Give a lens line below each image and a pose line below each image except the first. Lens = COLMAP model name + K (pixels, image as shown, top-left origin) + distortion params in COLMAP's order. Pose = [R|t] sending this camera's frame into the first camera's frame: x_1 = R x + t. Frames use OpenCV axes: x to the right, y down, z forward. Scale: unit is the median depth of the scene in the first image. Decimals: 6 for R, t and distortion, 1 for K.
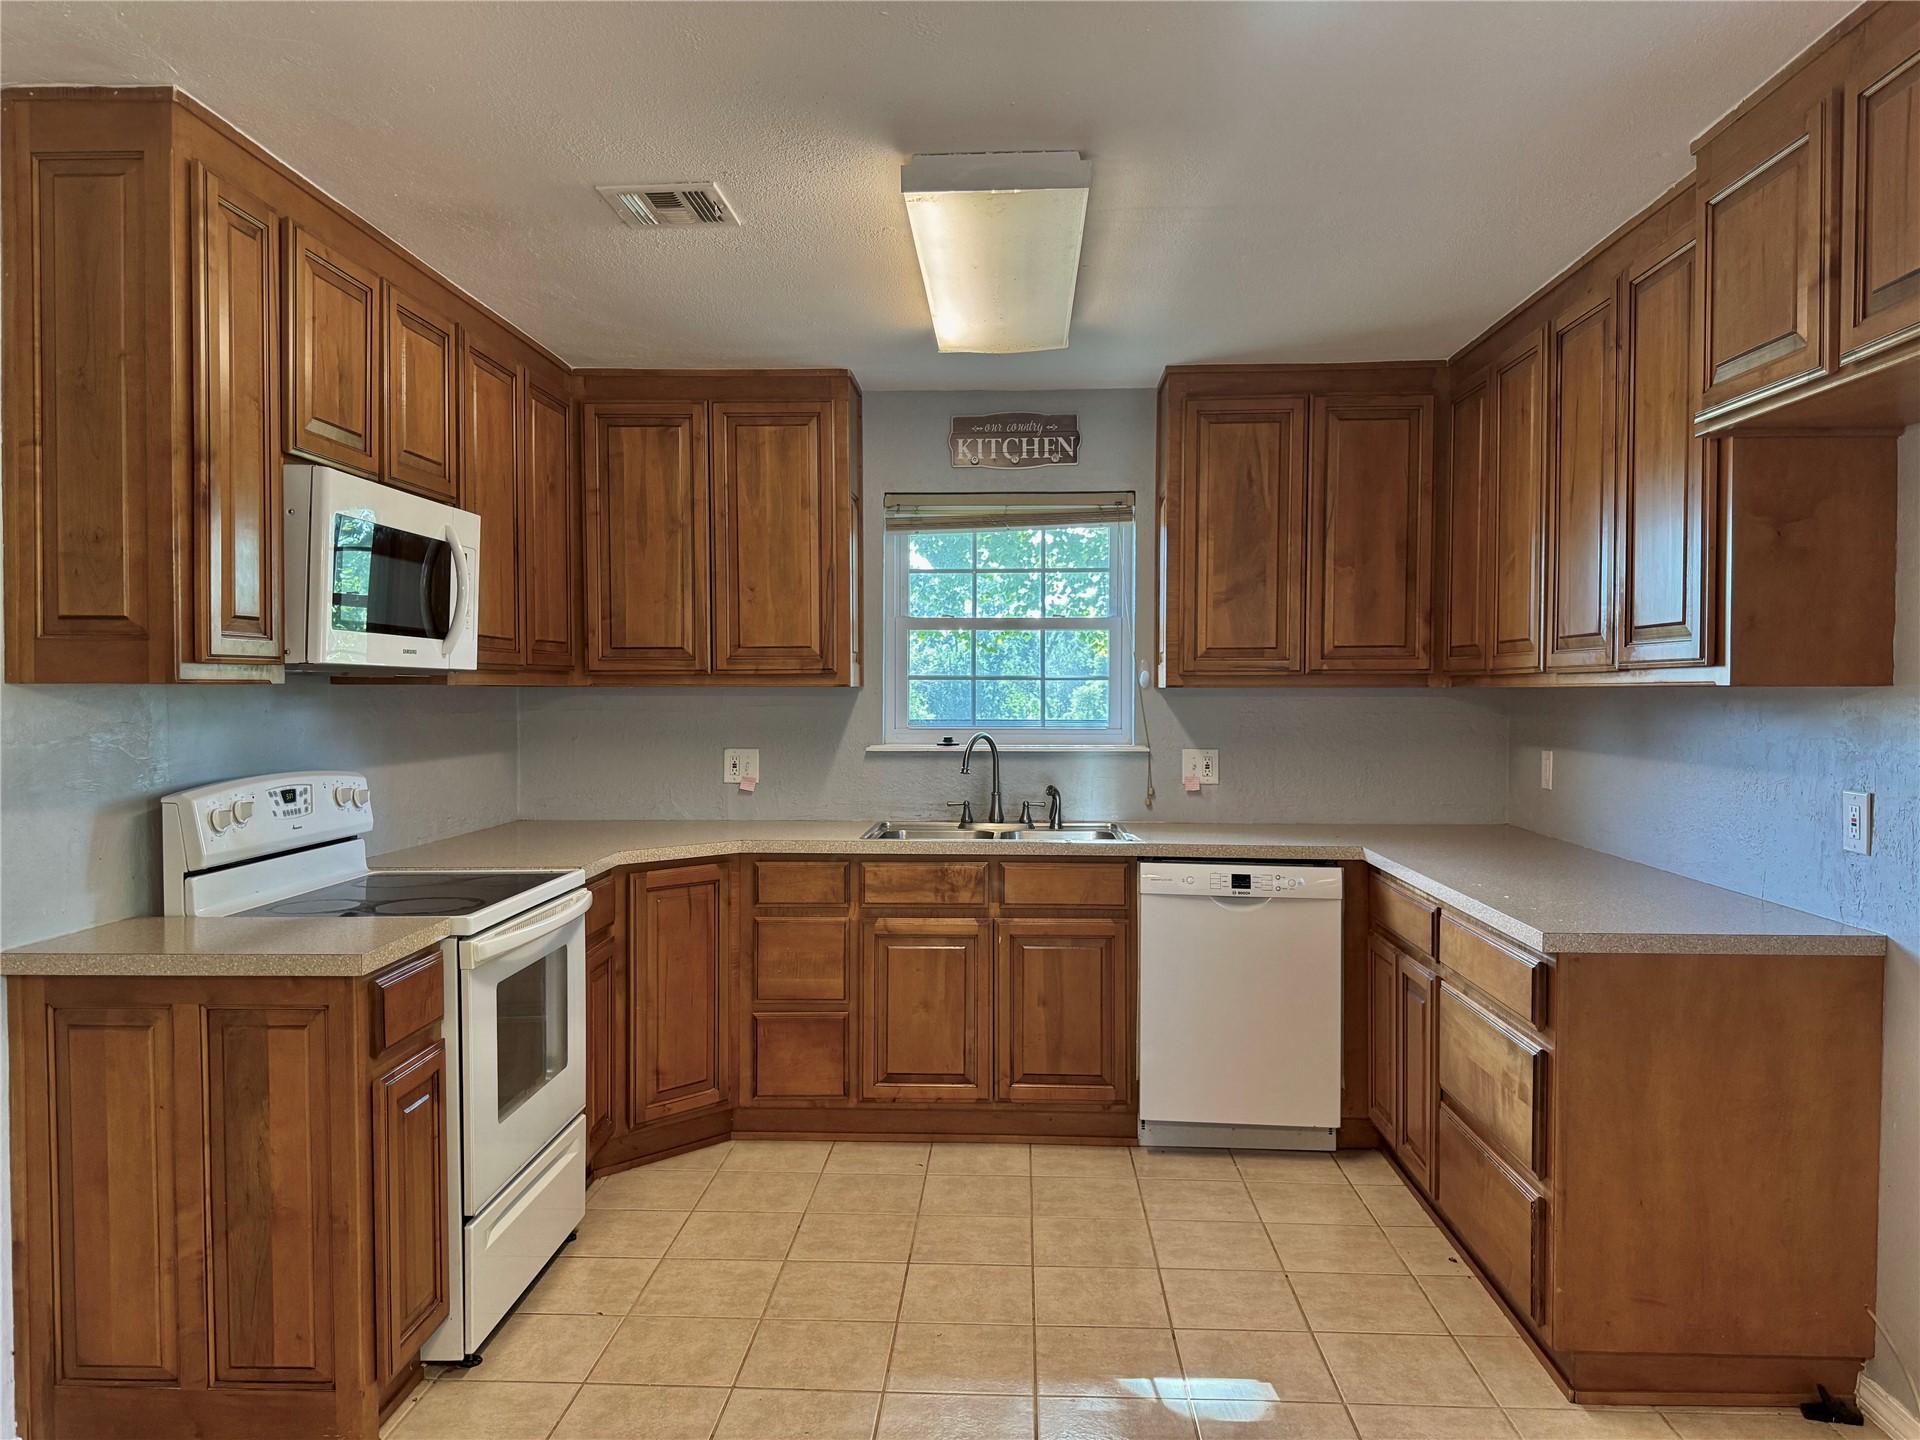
lens RADIAL K [[1340.2, 0, 960.0], [0, 1340.2, 720.0], [0, 0, 1]] dist [0.134187, -0.198675]
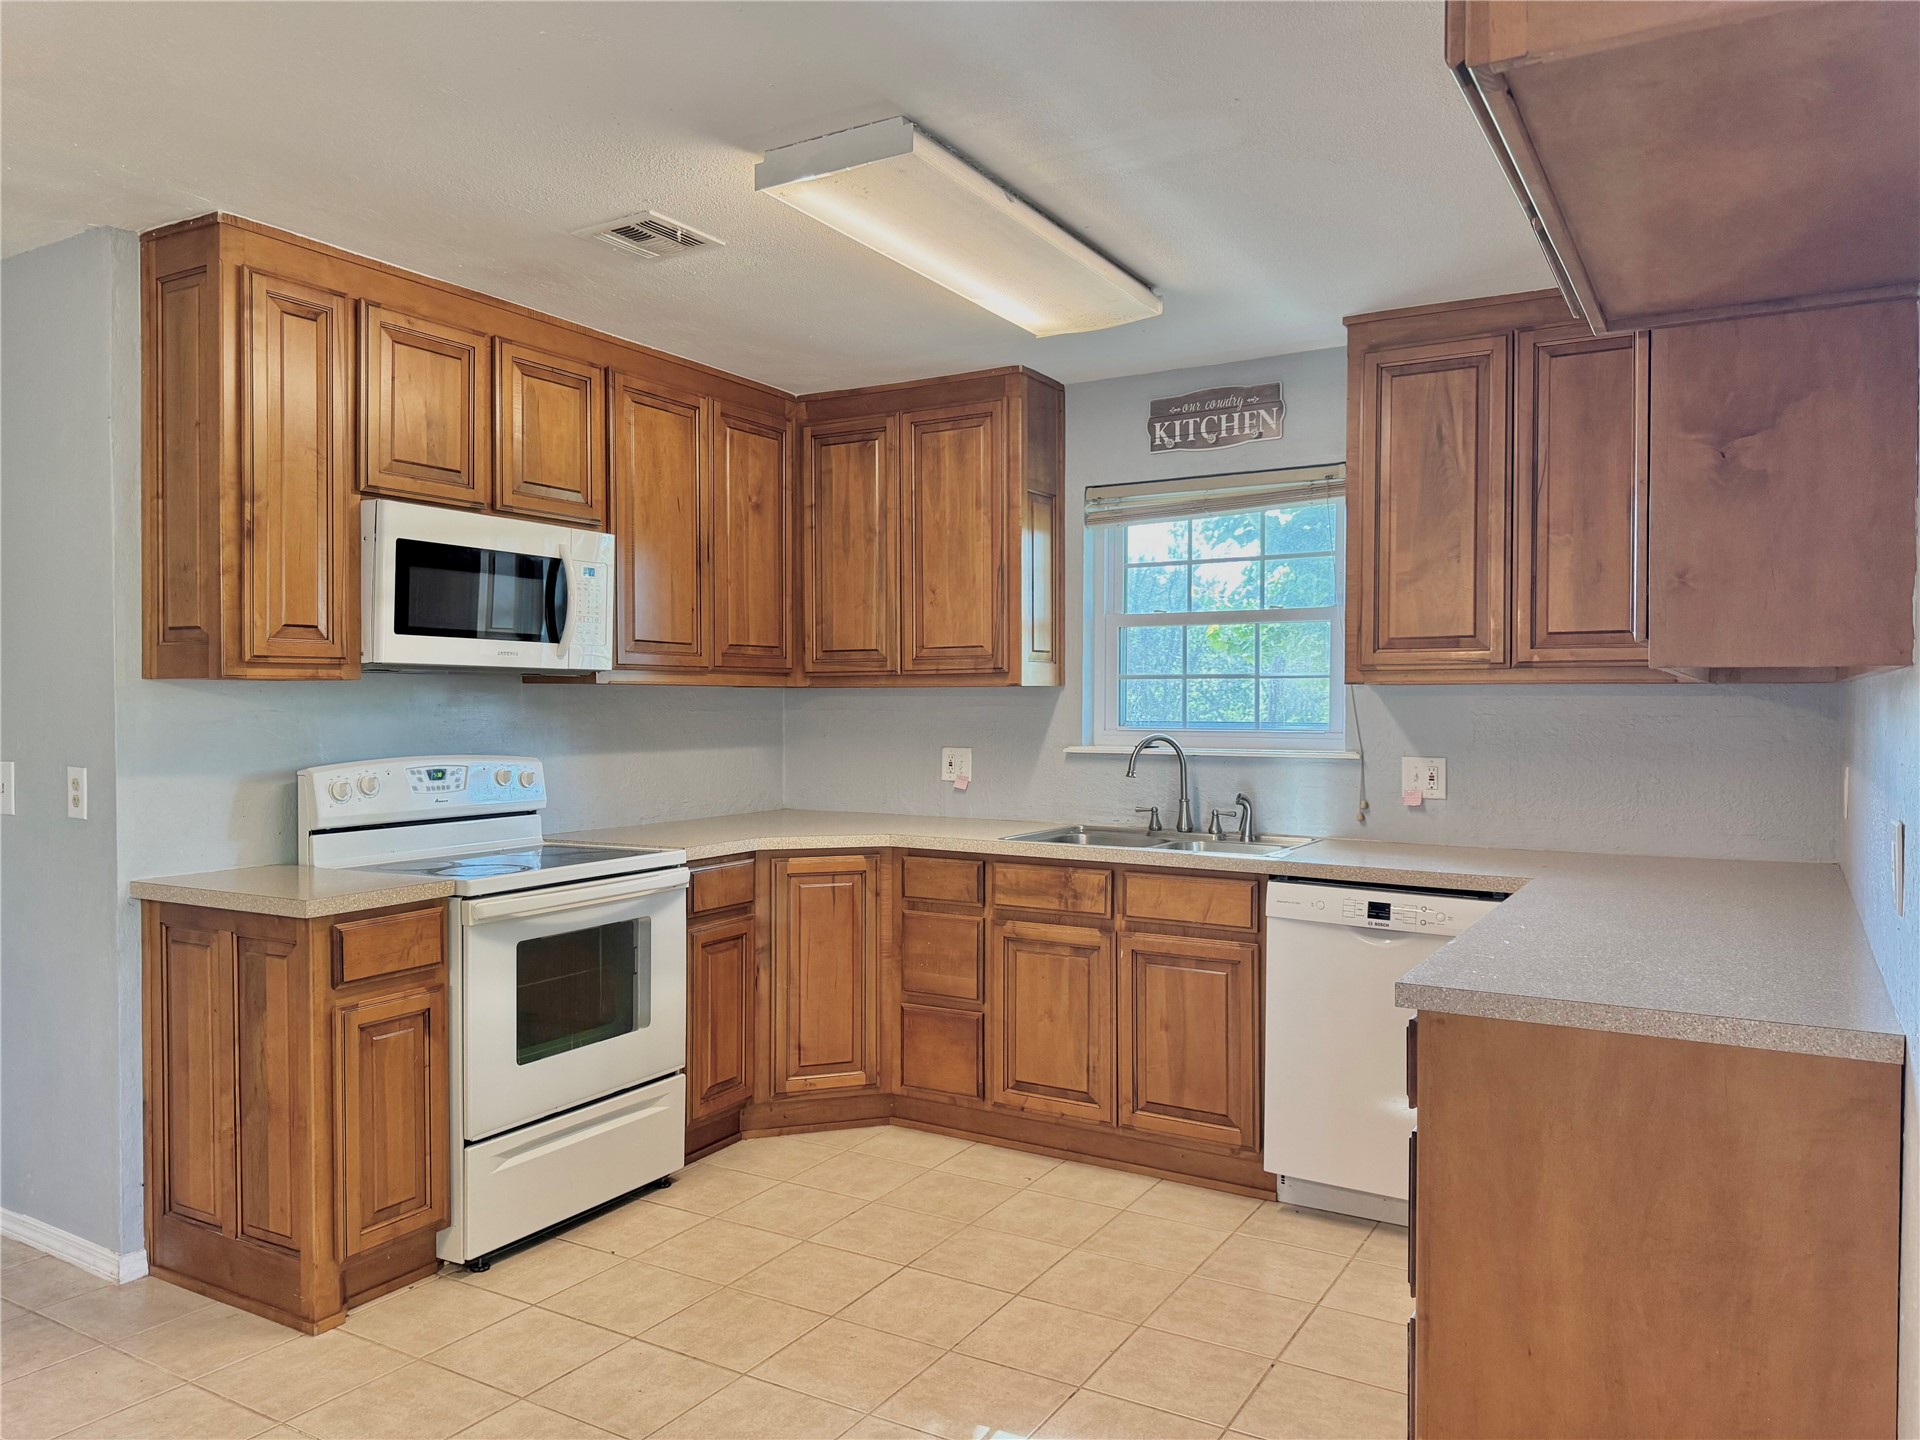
lens RADIAL K [[1340.2, 0, 960.0], [0, 1340.2, 720.0], [0, 0, 1]] dist [0.134187, -0.198675]
pose [[0.881877, 0.006873, -0.471430, 0.370789], [-0.010735, 0.999927, -0.005503, 0.006744], [0.471358, 0.009914, 0.881886, 0.116762]]
